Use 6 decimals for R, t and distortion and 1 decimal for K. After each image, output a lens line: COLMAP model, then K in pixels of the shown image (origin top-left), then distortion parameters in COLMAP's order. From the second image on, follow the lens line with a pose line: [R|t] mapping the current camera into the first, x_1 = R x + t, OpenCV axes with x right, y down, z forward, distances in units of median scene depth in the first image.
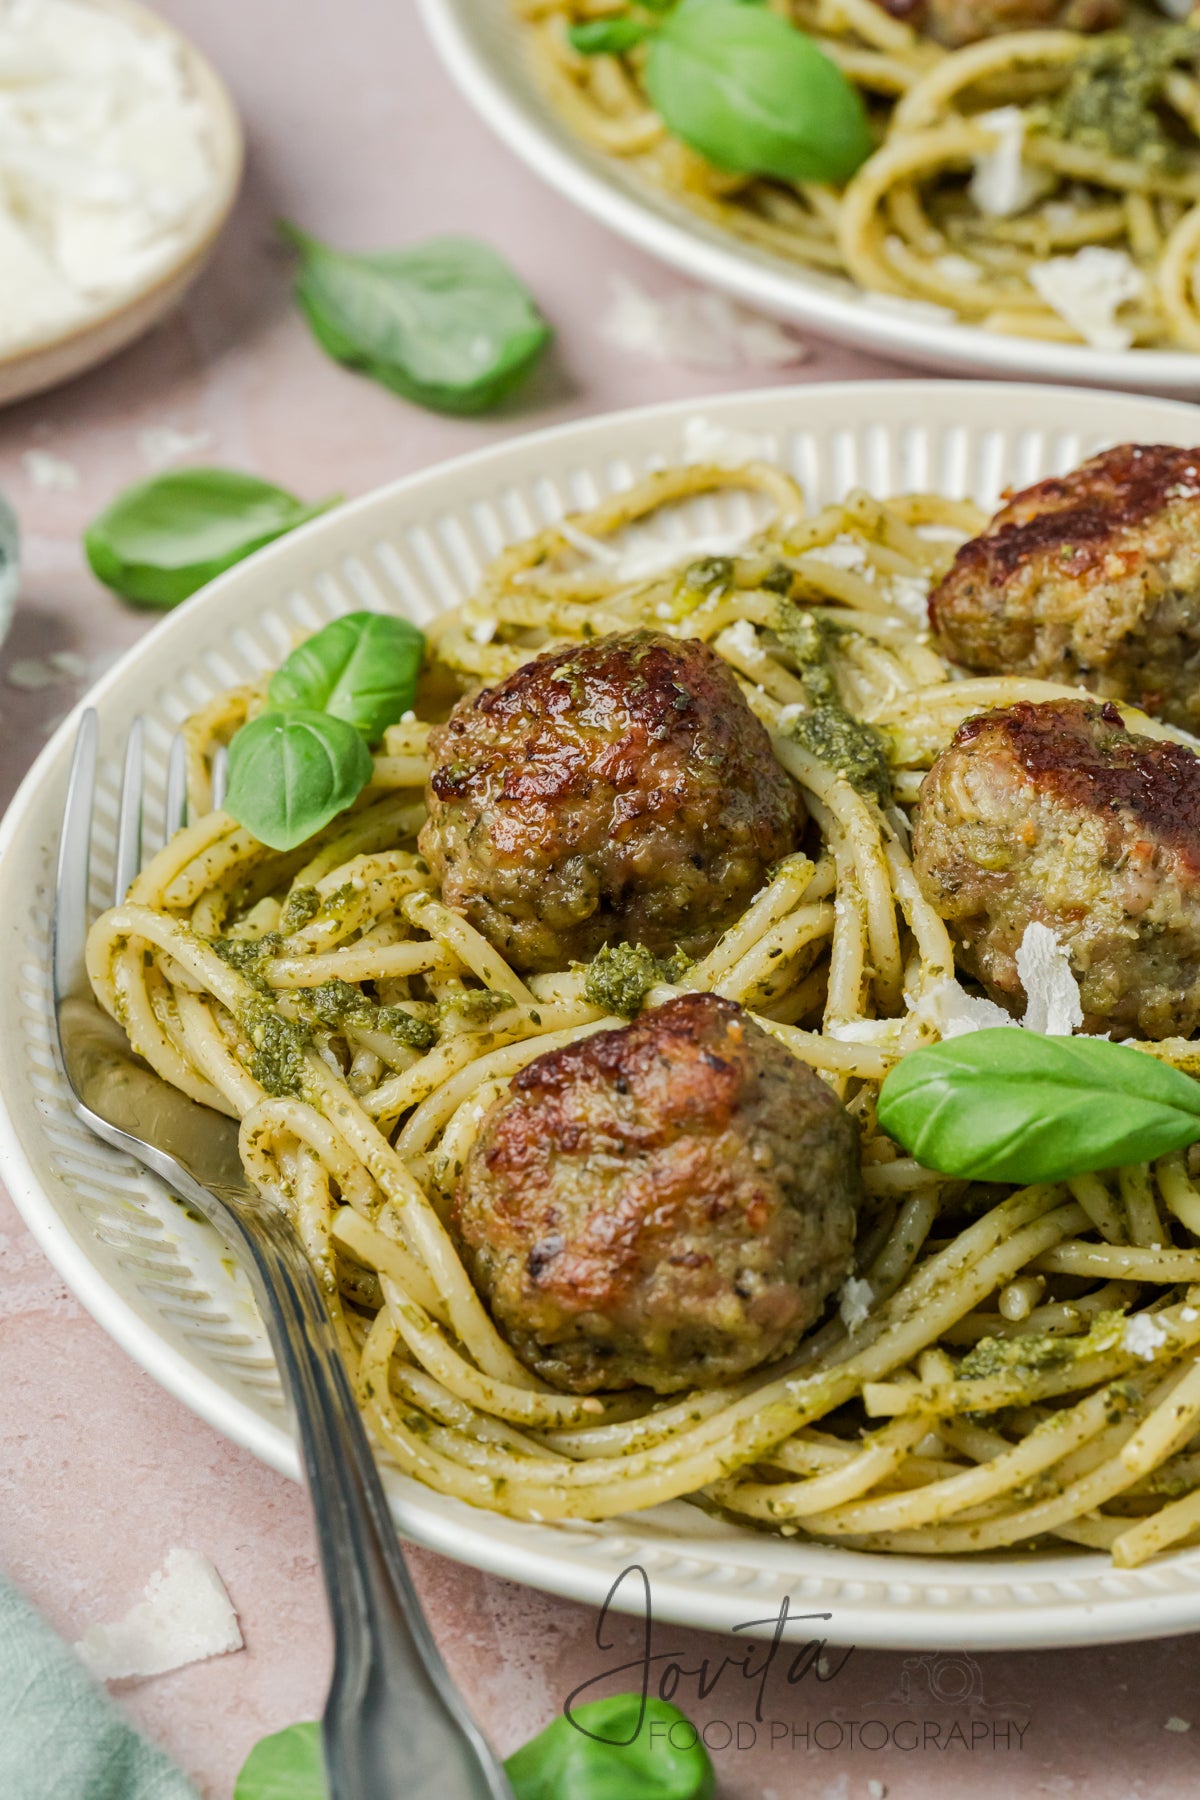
lens RADIAL K [[7972.3, 0, 663.6], [0, 7972.3, 888.3], [0, 0, 1]] dist [0.157136, 0.000000]
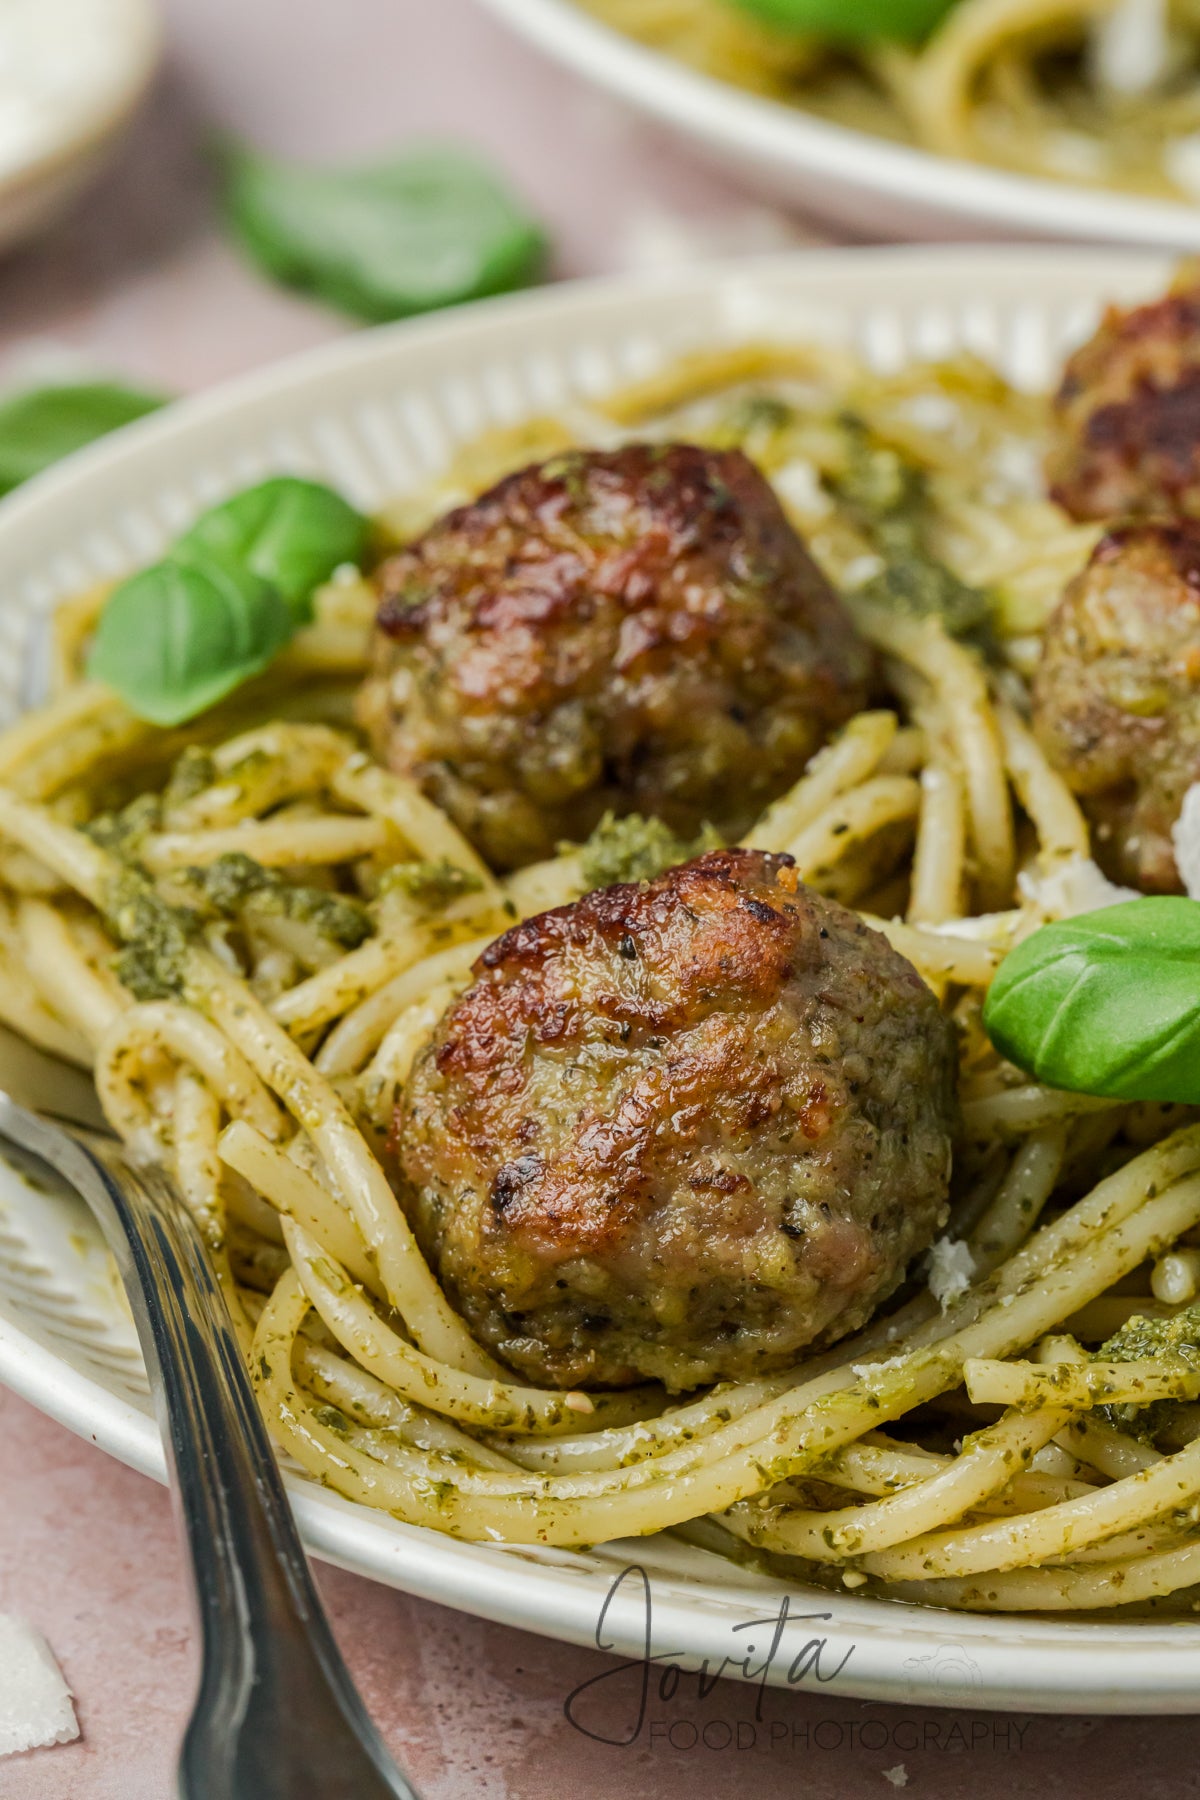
lens RADIAL K [[7972.3, 0, 592.9], [0, 7972.3, 911.0], [0, 0, 1]] dist [0.157136, 0.000000]
pose [[0.999808, 0.017040, -0.009671, -0.001521], [-0.018105, 0.992169, -0.123586, 0.106709], [0.007489, 0.123737, 0.992287, 0.282275]]
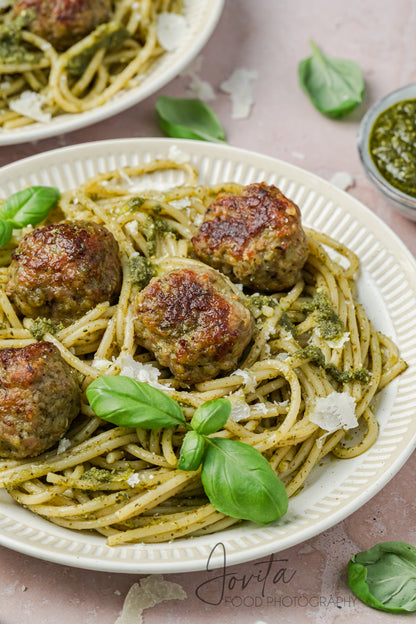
lens RADIAL K [[2763.7, 0, 204.5], [0, 2763.7, 311.1], [0, 0, 1]] dist [0.157136, 0.000000]
pose [[0.942515, 0.252117, -0.219324, 0.311703], [-0.224761, 0.963978, 0.142232, -0.175502], [0.247282, -0.084760, 0.965229, -0.090280]]
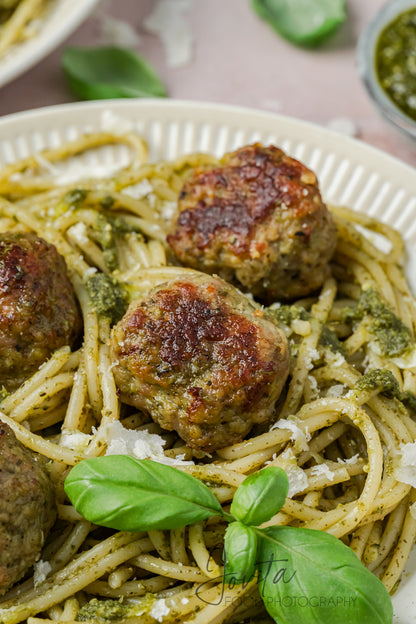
lens RADIAL K [[2755.8, 0, 212.4], [0, 2755.8, 313.5], [0, 0, 1]] dist [0.149172, 0.000000]
pose [[0.985216, 0.118357, -0.123858, 0.152813], [-0.103028, 0.986968, 0.123608, -0.114248], [0.136873, -0.109020, 0.984571, 0.263370]]
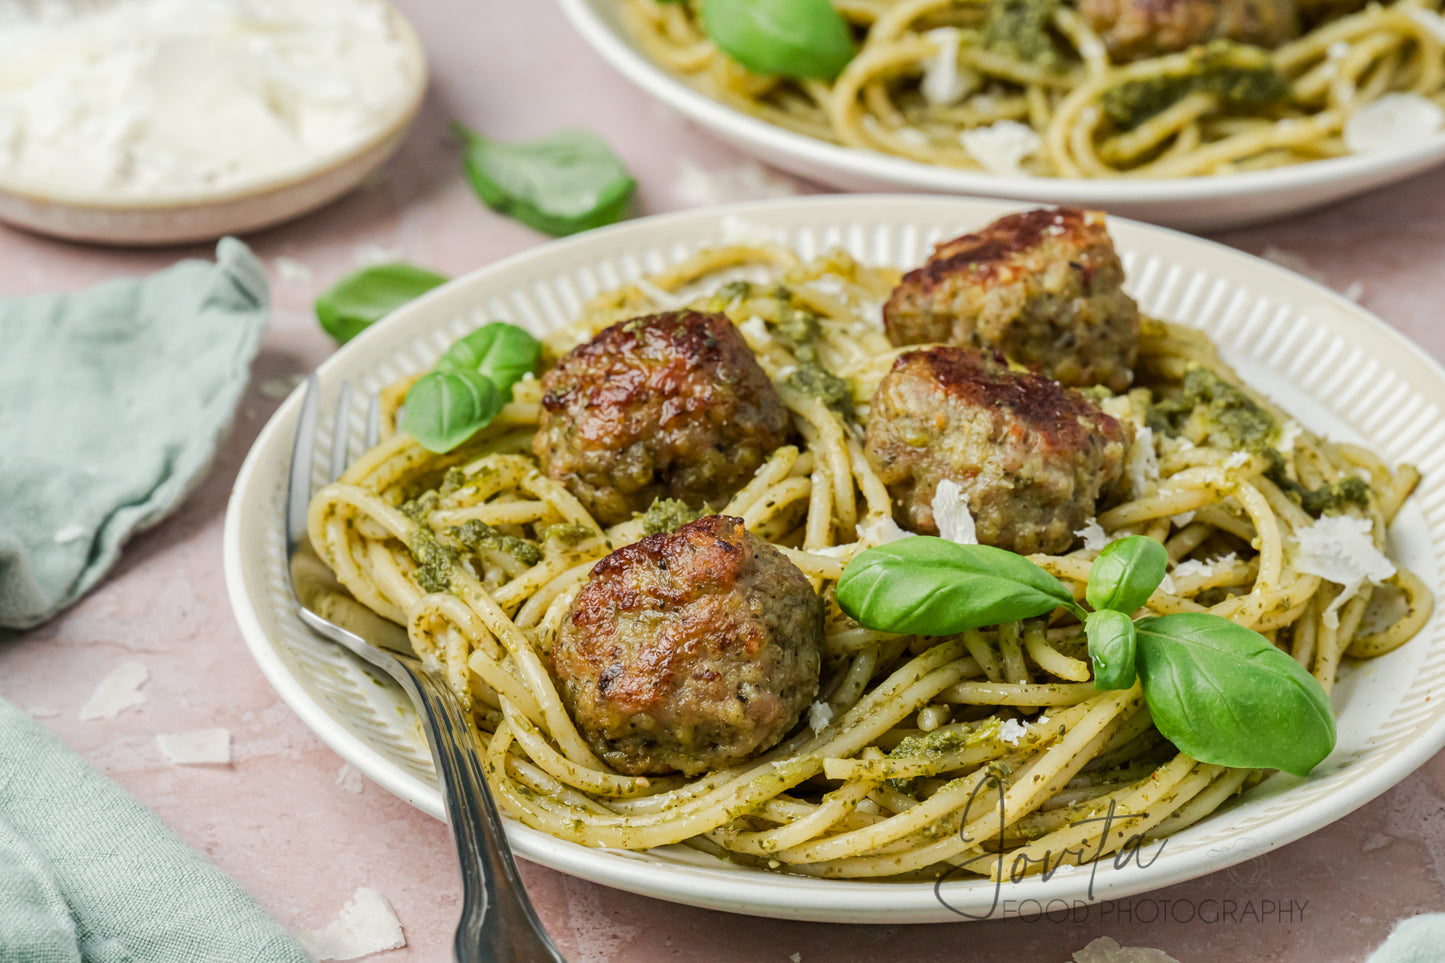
lens RADIAL K [[6400.0, 0, 726.4], [0, 6400.0, 474.4], [0, 0, 1]] dist [0.157136, 0.000000]
pose [[0.999878, 0.003540, -0.015197, 0.024085], [-0.005450, 0.991822, -0.127512, 0.156270], [0.014621, 0.127579, 0.991721, -0.185430]]
